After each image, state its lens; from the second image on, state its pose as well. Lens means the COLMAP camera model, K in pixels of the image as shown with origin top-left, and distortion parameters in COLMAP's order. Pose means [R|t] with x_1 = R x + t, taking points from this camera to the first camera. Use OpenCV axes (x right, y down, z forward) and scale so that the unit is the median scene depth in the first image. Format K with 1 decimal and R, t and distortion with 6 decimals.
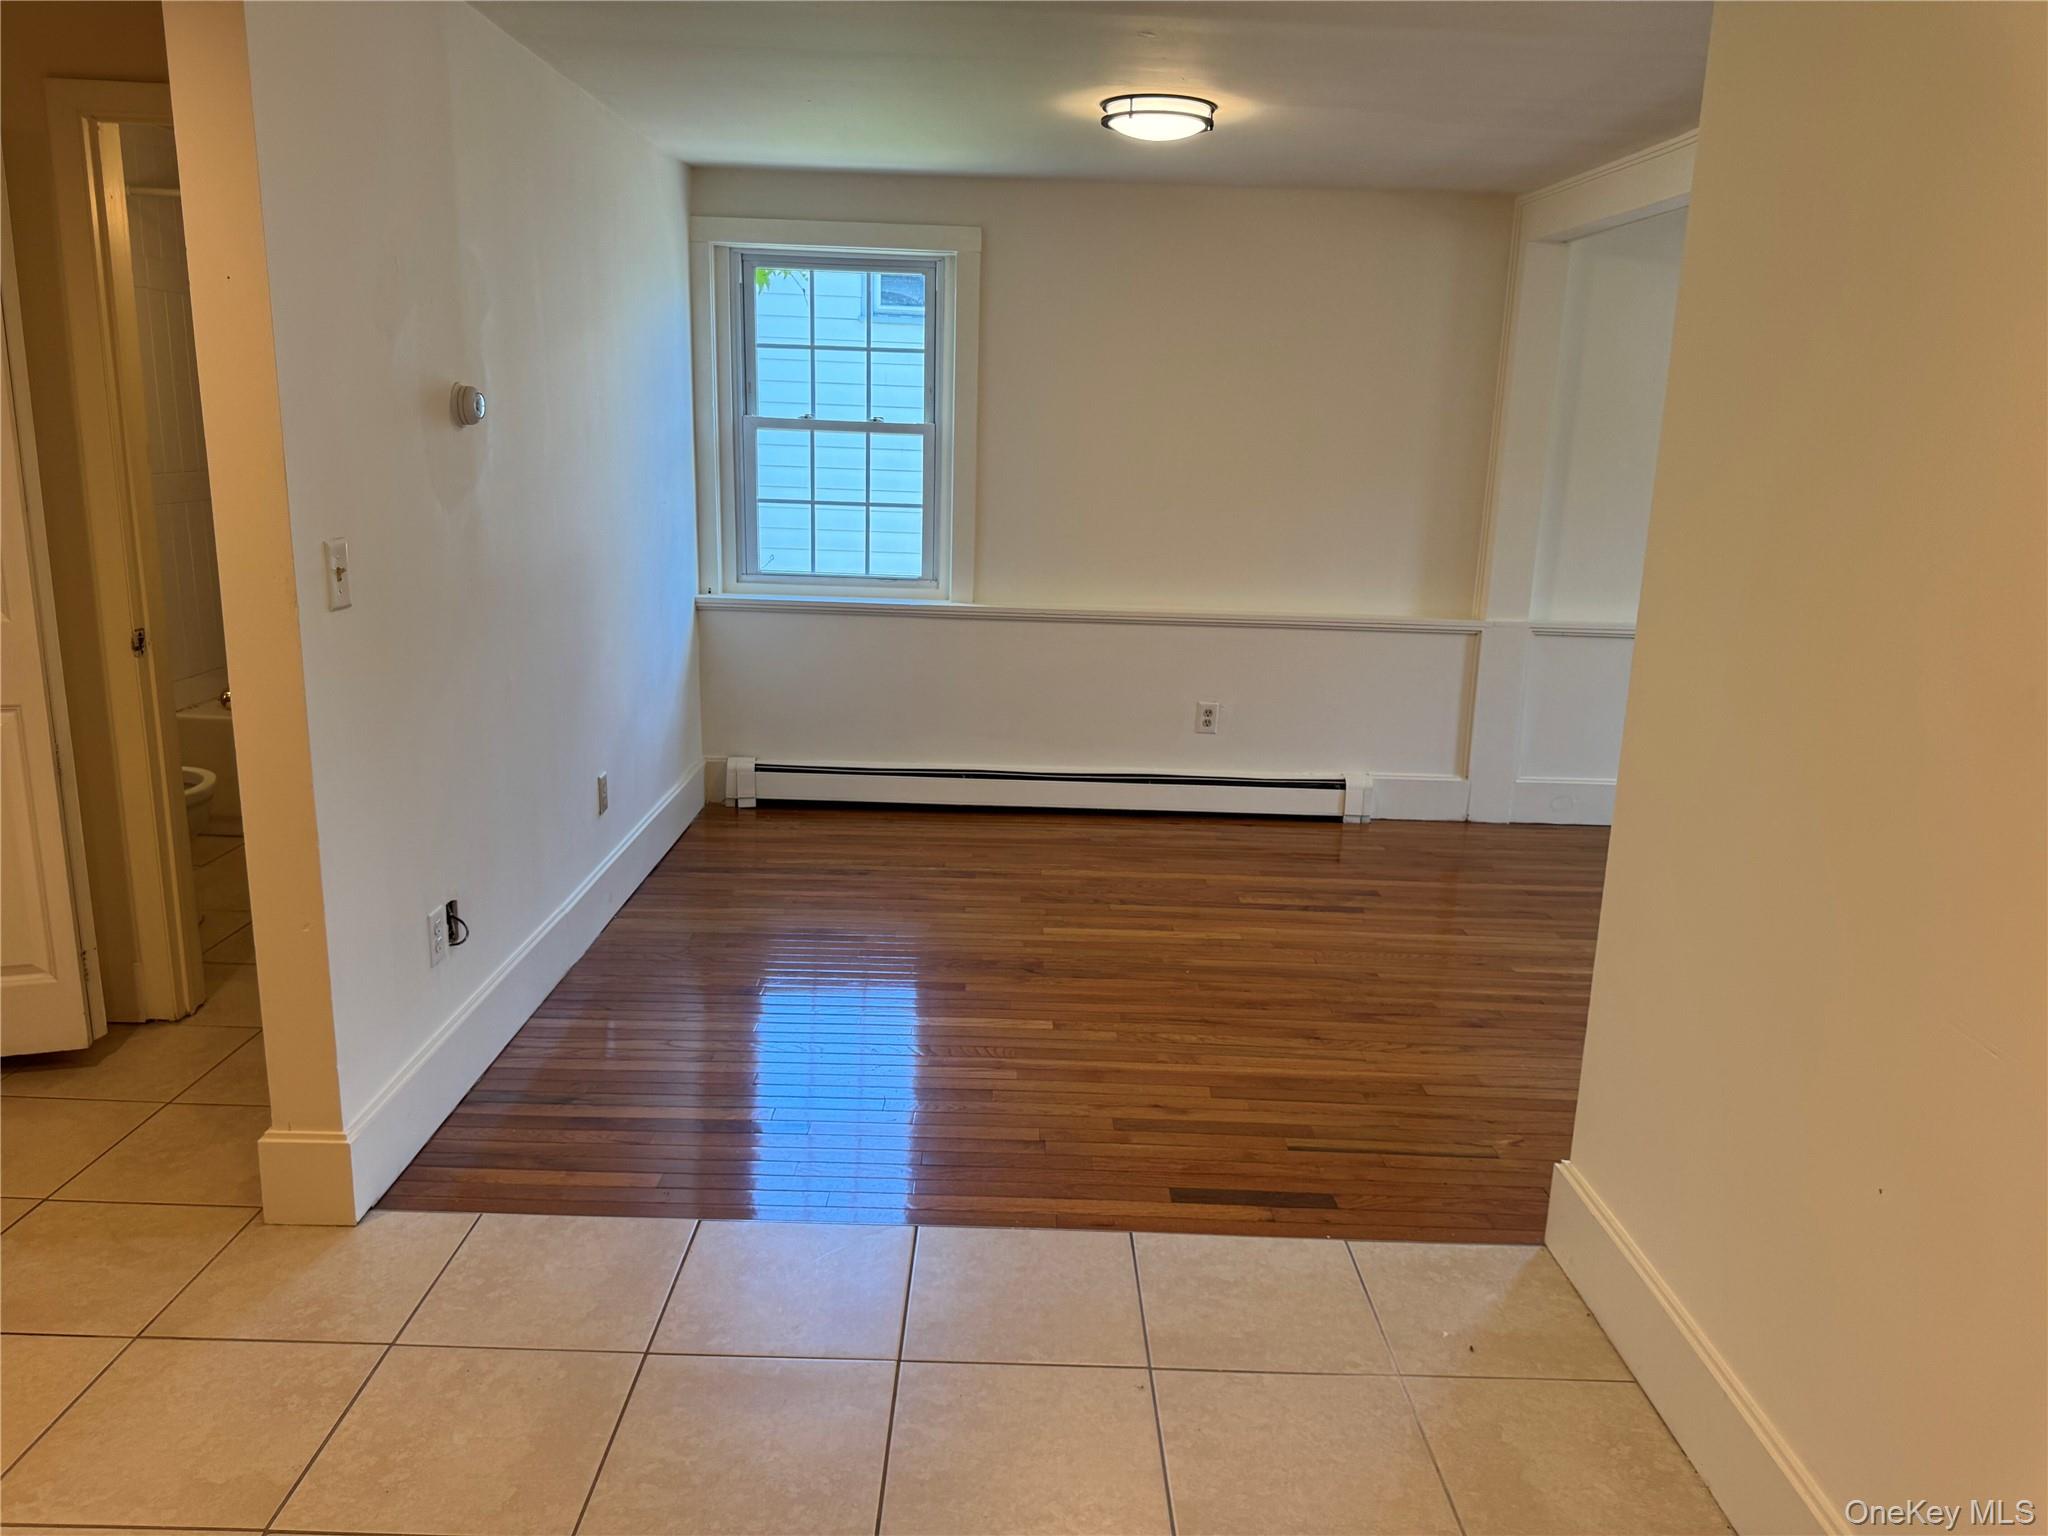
lens RADIAL K [[1437.3, 0, 1023.9], [0, 1437.3, 780.7], [0, 0, 1]] dist [0.147212, -0.267563]
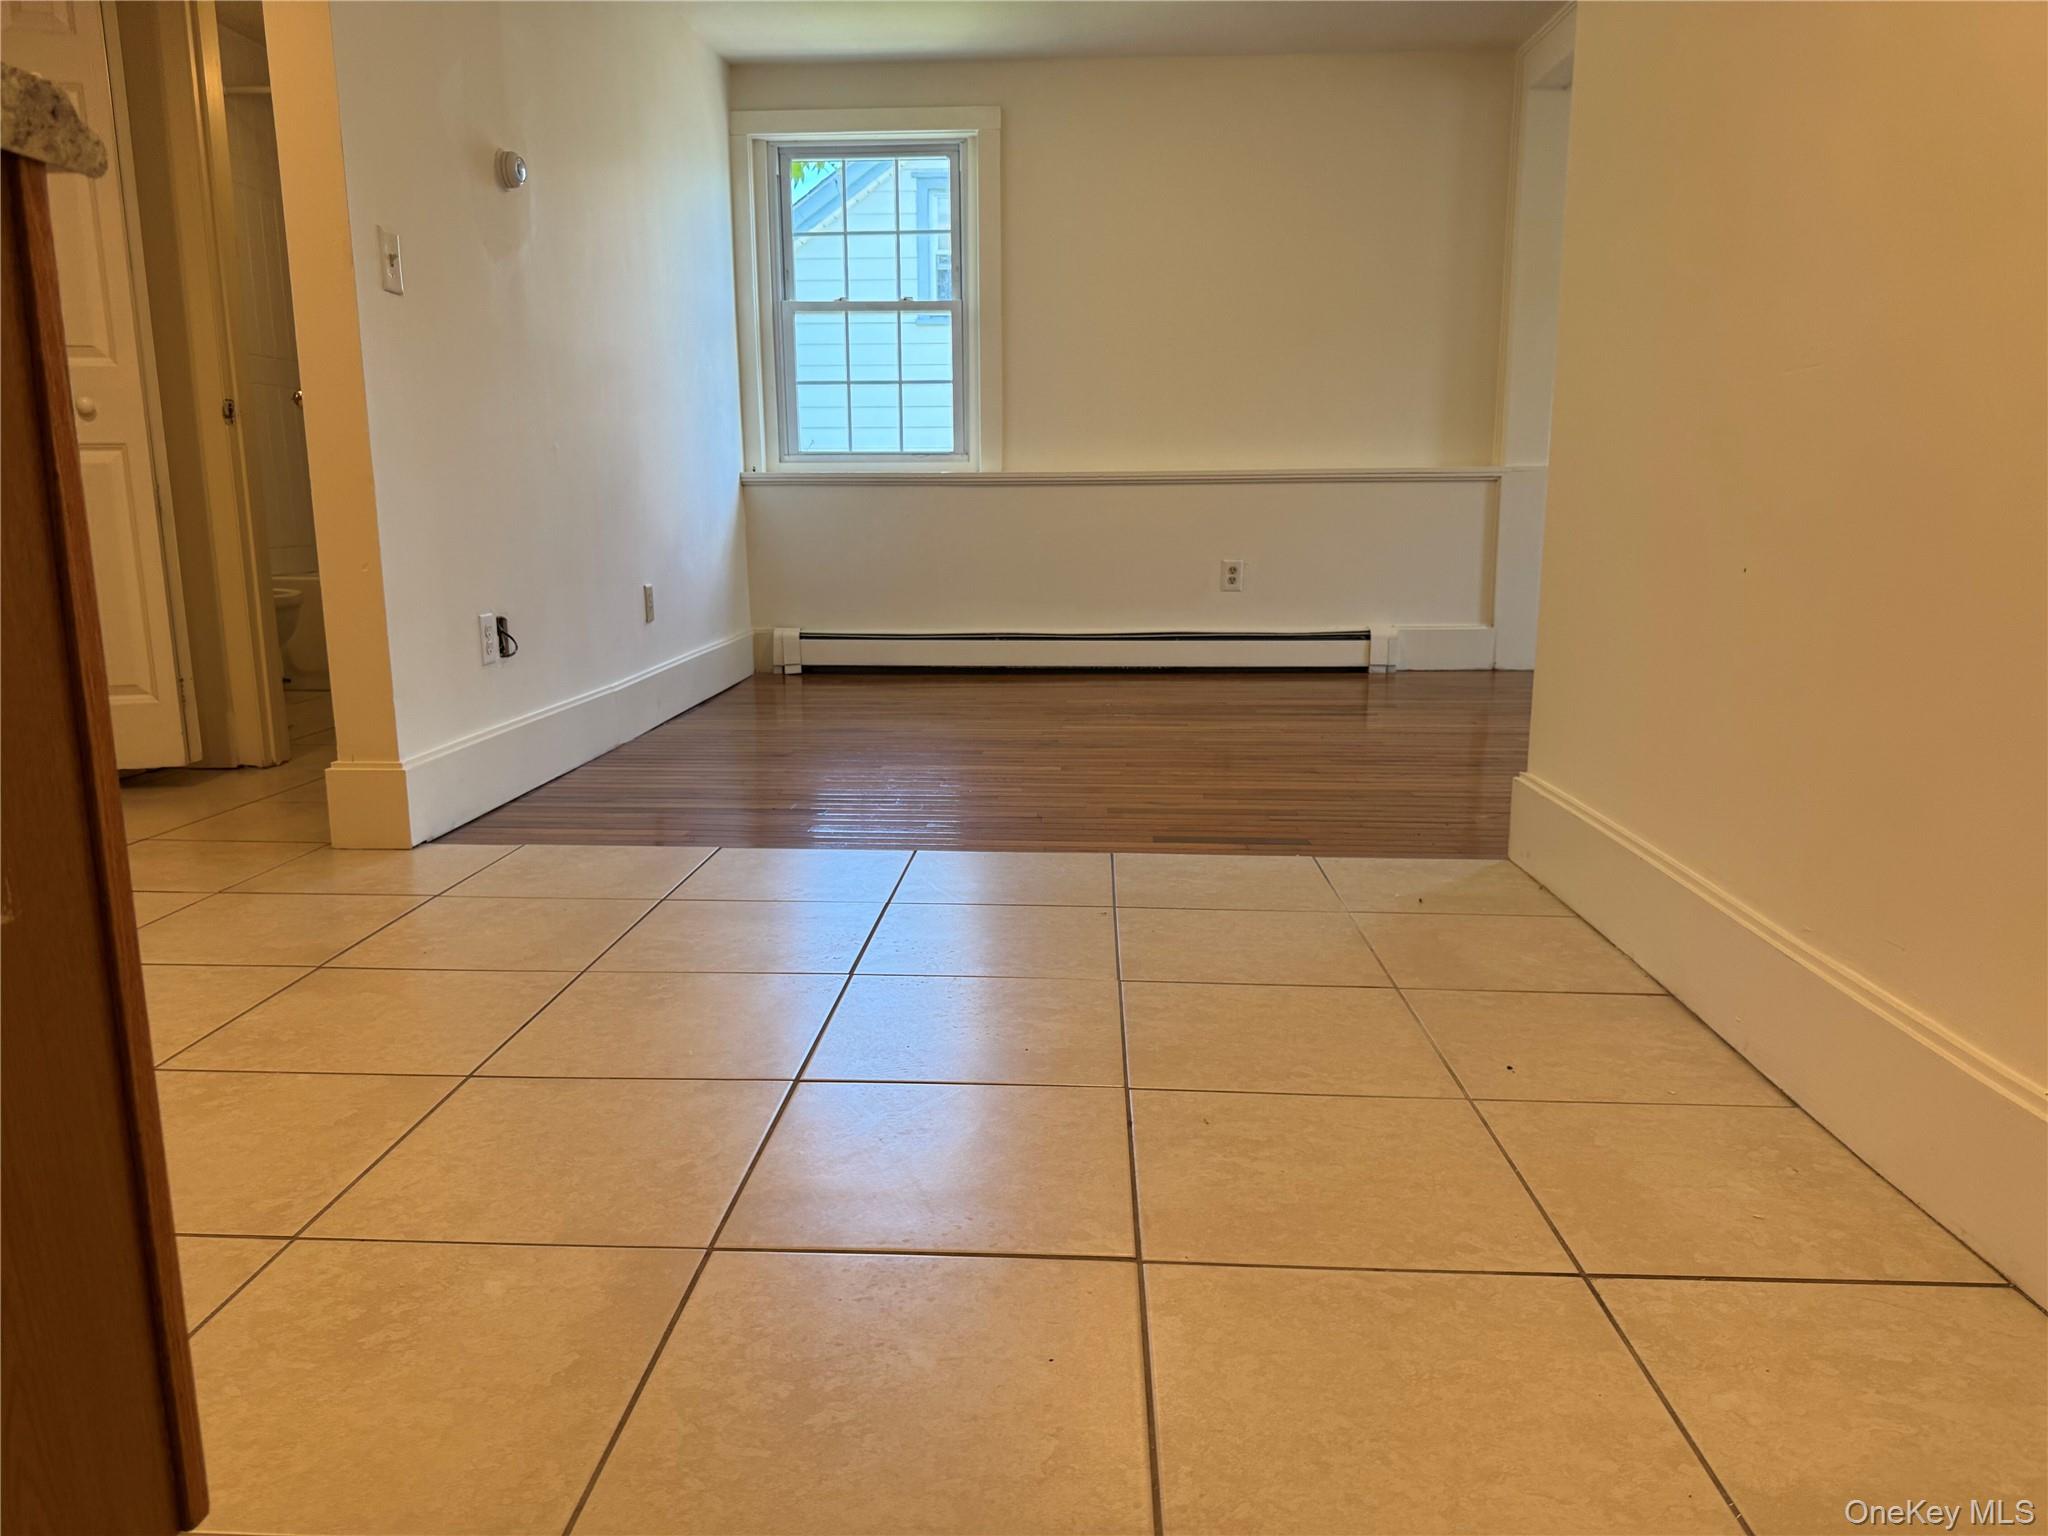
lens RADIAL K [[1428.4, 0, 993.5], [0, 1428.4, 789.1], [0, 0, 1]] dist [0.145827, -0.272544]
pose [[0.996833, -0.023439, -0.075992, 0.033161], [0.020890, 0.999198, -0.034169, 0.145285], [0.076732, 0.032473, 0.996523, -0.032322]]
